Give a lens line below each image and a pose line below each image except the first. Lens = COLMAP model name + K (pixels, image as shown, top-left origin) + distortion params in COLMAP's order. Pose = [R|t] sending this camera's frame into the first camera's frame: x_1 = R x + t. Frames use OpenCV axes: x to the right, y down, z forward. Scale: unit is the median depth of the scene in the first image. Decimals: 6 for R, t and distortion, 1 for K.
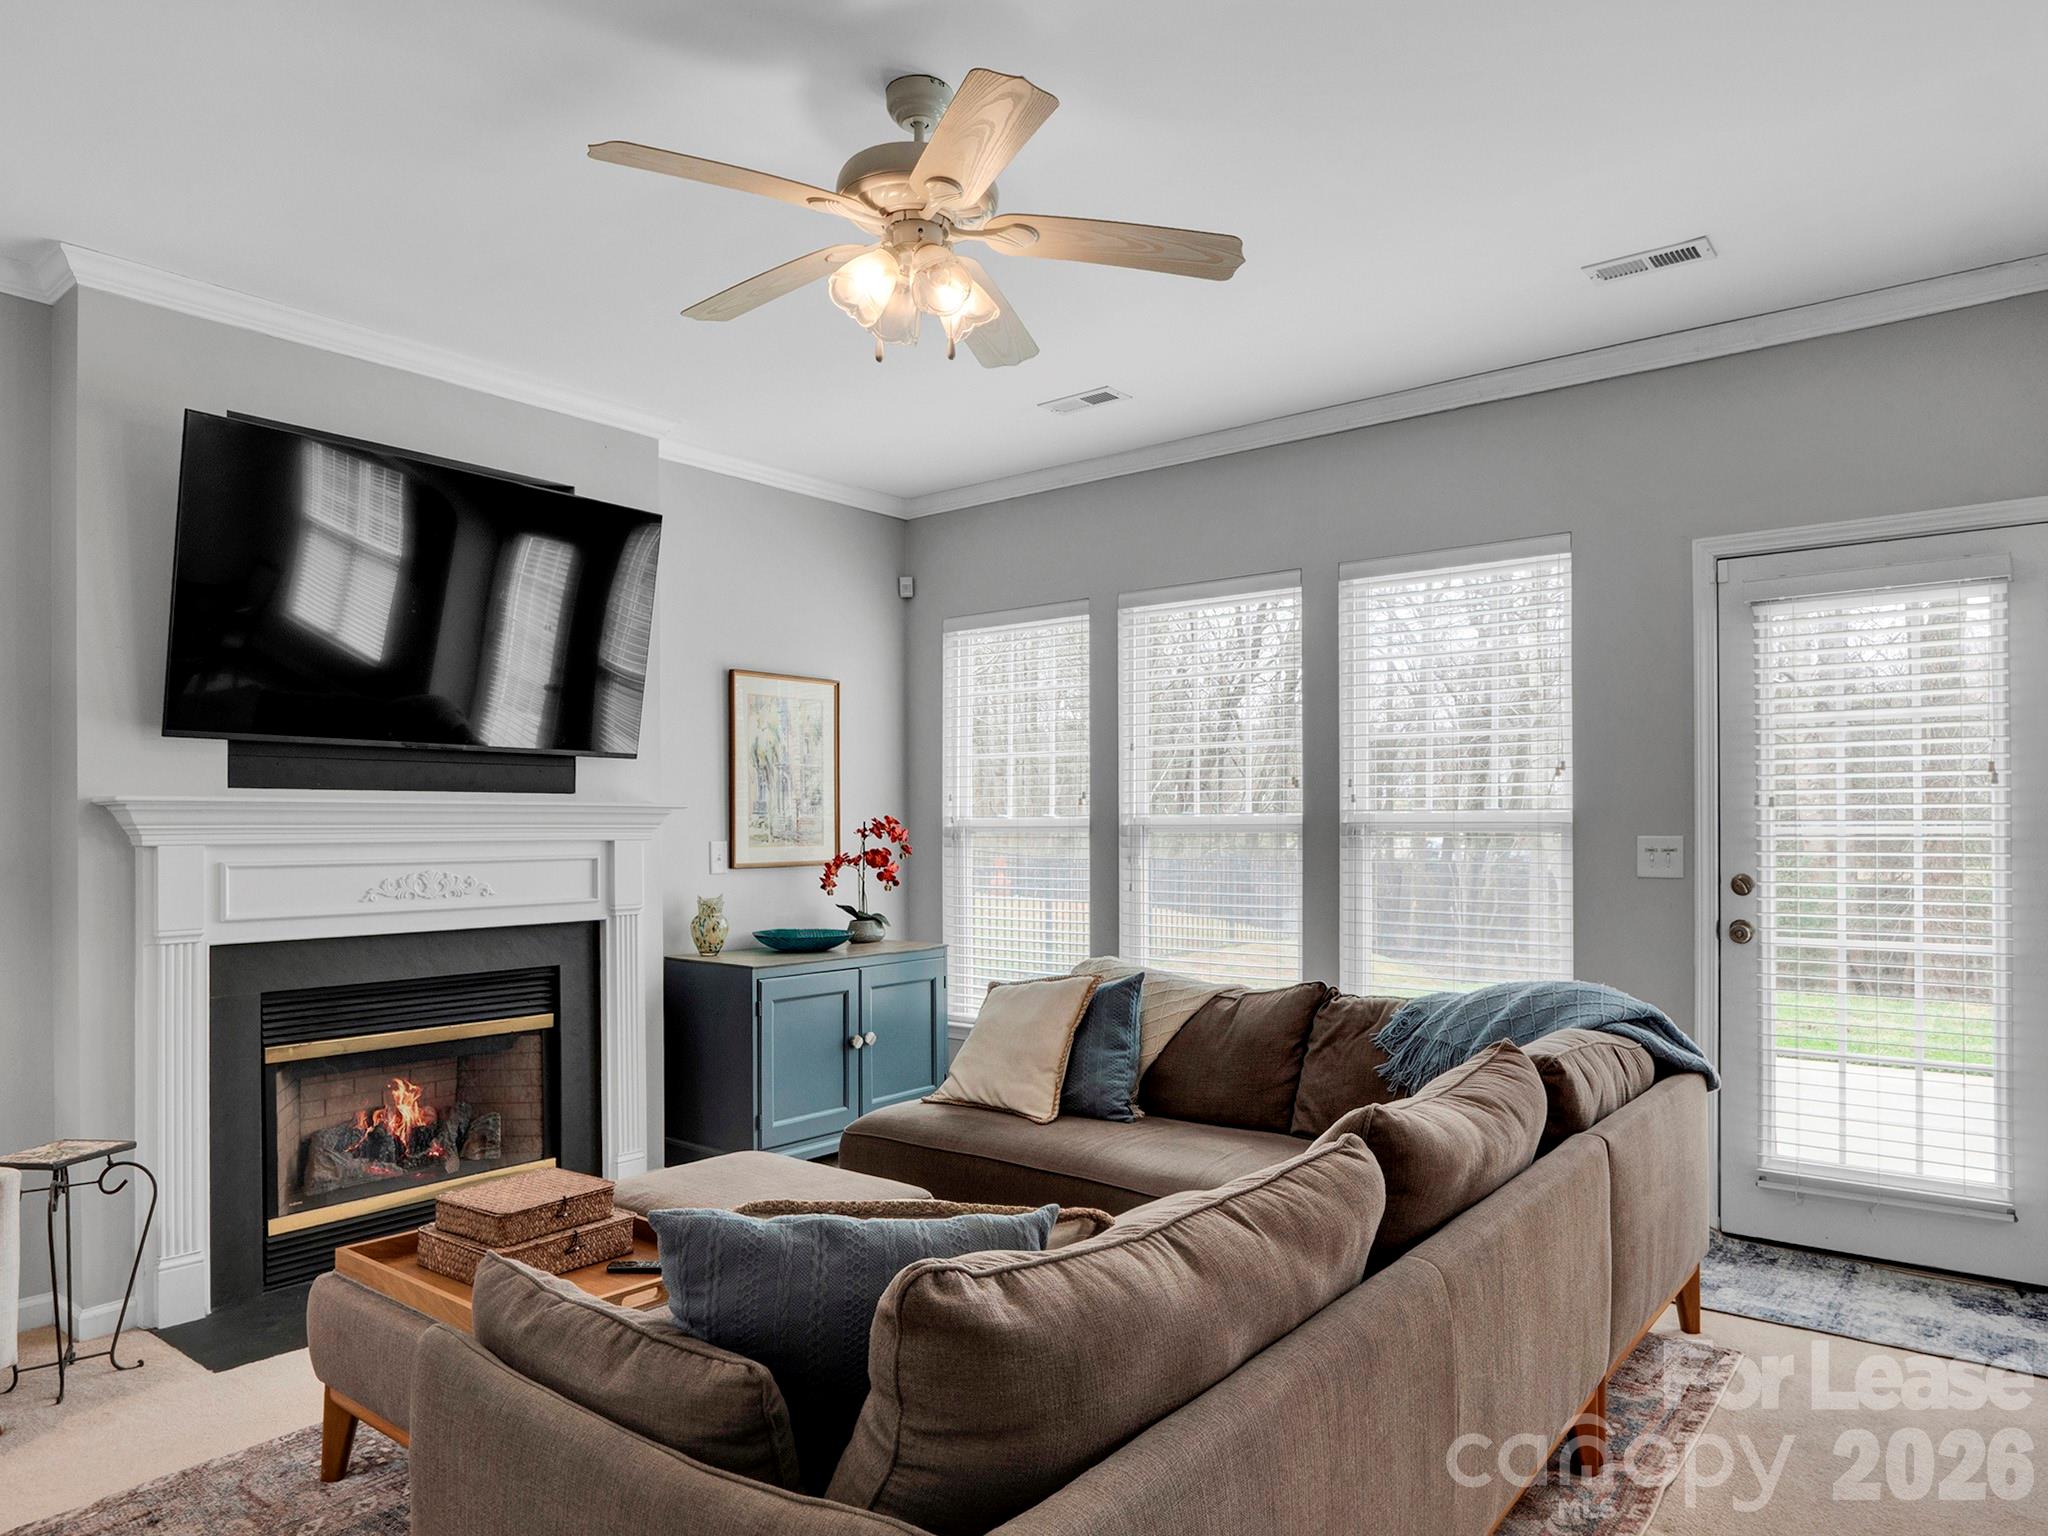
lens RADIAL K [[1291.2, 0, 1035.3], [0, 1291.2, 807.3], [0, 0, 1]] dist [-0.024776, 0.003764]
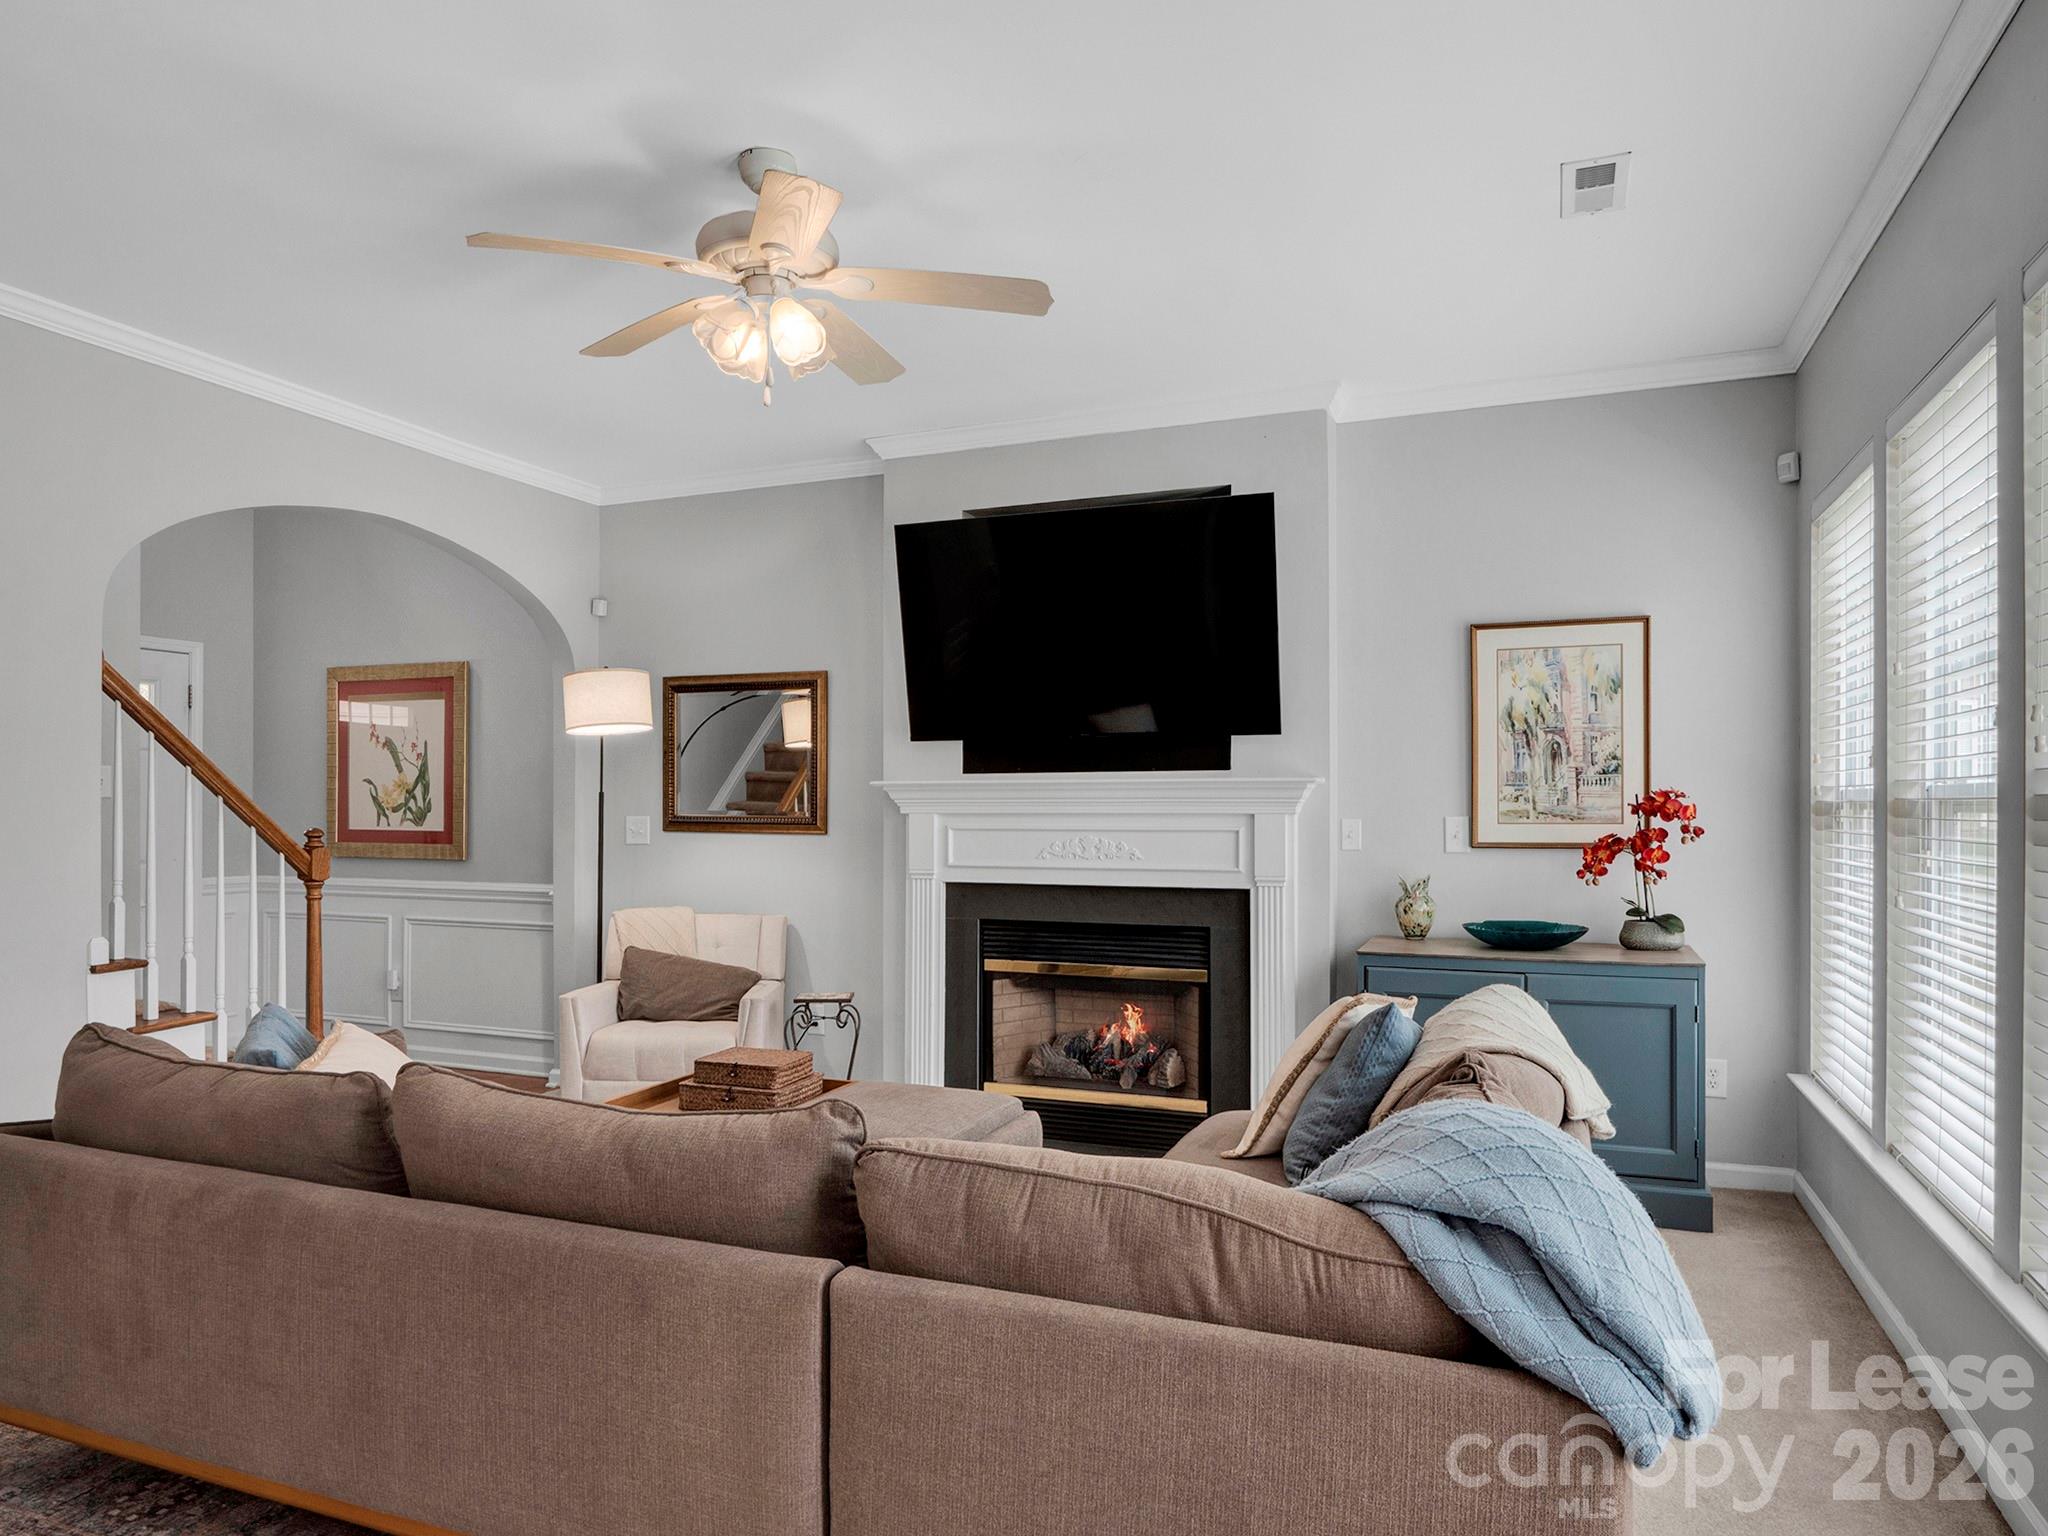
lens RADIAL K [[1291.2, 0, 1035.3], [0, 1291.2, 807.3], [0, 0, 1]] dist [-0.024776, 0.003764]
pose [[0.284413, 0.004396, -0.958692, 0.645146], [0.015631, 0.999835, 0.009221, 0.008008], [0.958575, -0.017608, 0.284297, 0.543241]]
